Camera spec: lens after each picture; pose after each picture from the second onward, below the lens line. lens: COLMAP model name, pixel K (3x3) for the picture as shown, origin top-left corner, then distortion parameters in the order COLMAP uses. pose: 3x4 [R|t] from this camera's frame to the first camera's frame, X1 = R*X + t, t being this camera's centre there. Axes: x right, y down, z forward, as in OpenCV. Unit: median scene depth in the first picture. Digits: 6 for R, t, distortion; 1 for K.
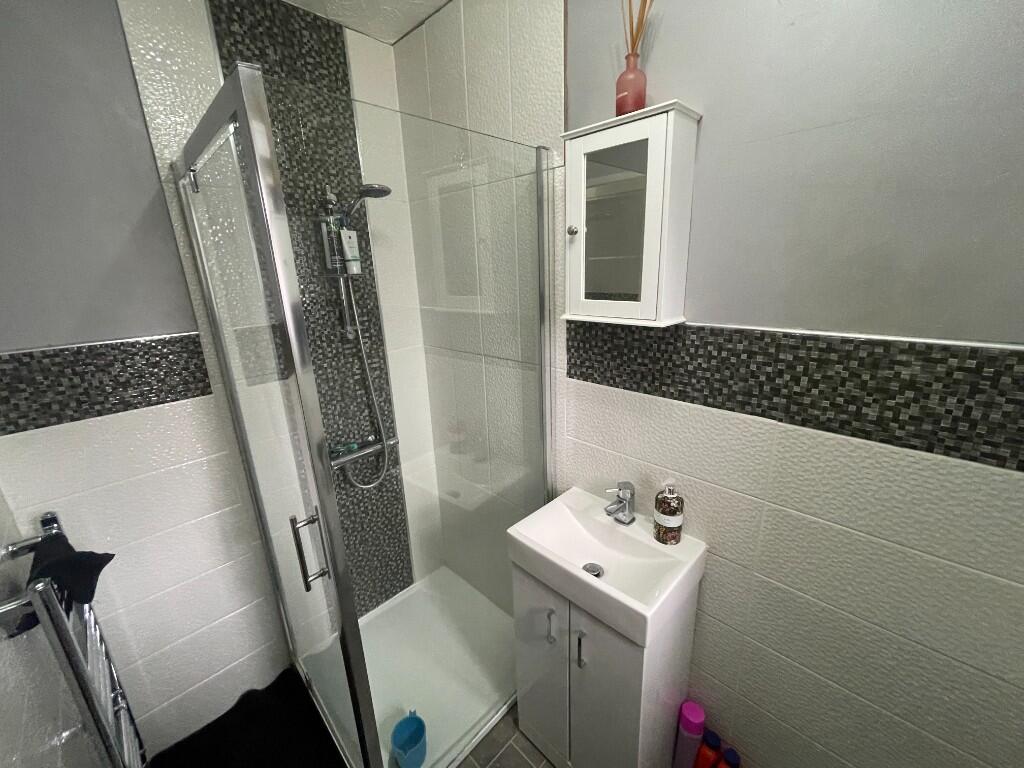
lens RADIAL K [[413.9, 0, 516.1], [0, 413.9, 386.7], [0, 0, 1]] dist [-0.009329, 0.004863]
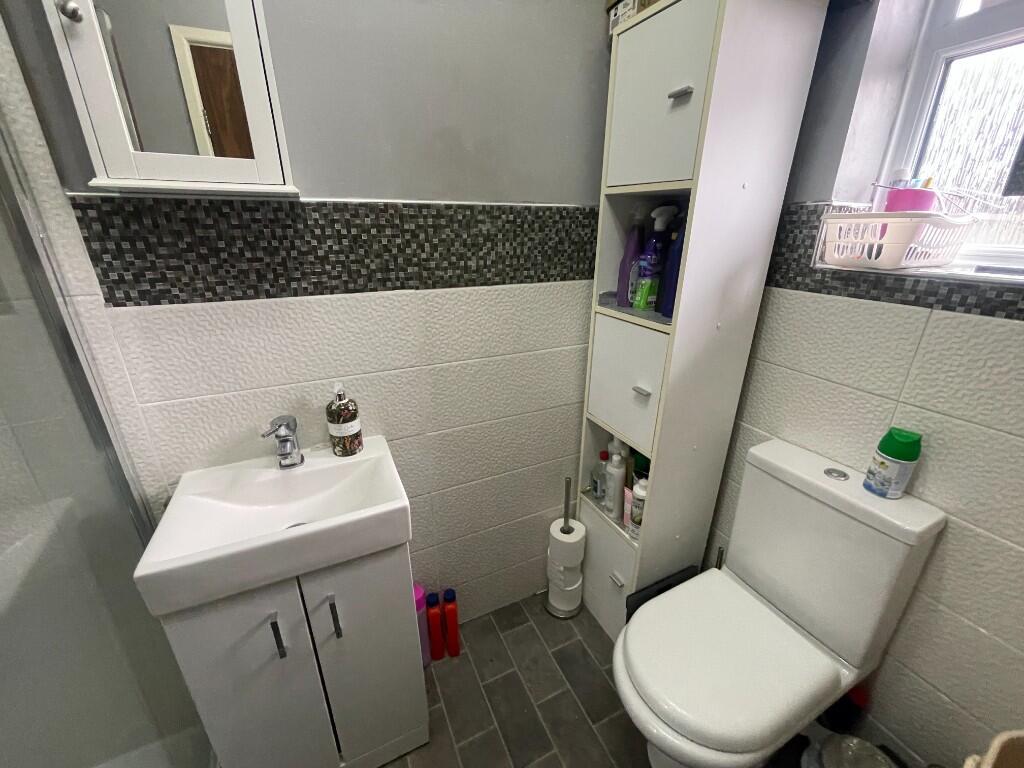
lens RADIAL K [[413.9, 0, 512.3], [0, 413.9, 385.9], [0, 0, 1]] dist [-0.009329, 0.004863]
pose [[0.340906, -0.311438, 0.887012, -0.325910], [0.251456, 0.939361, 0.233175, 0.123941], [-0.905844, 0.143554, 0.398547, 0.326847]]
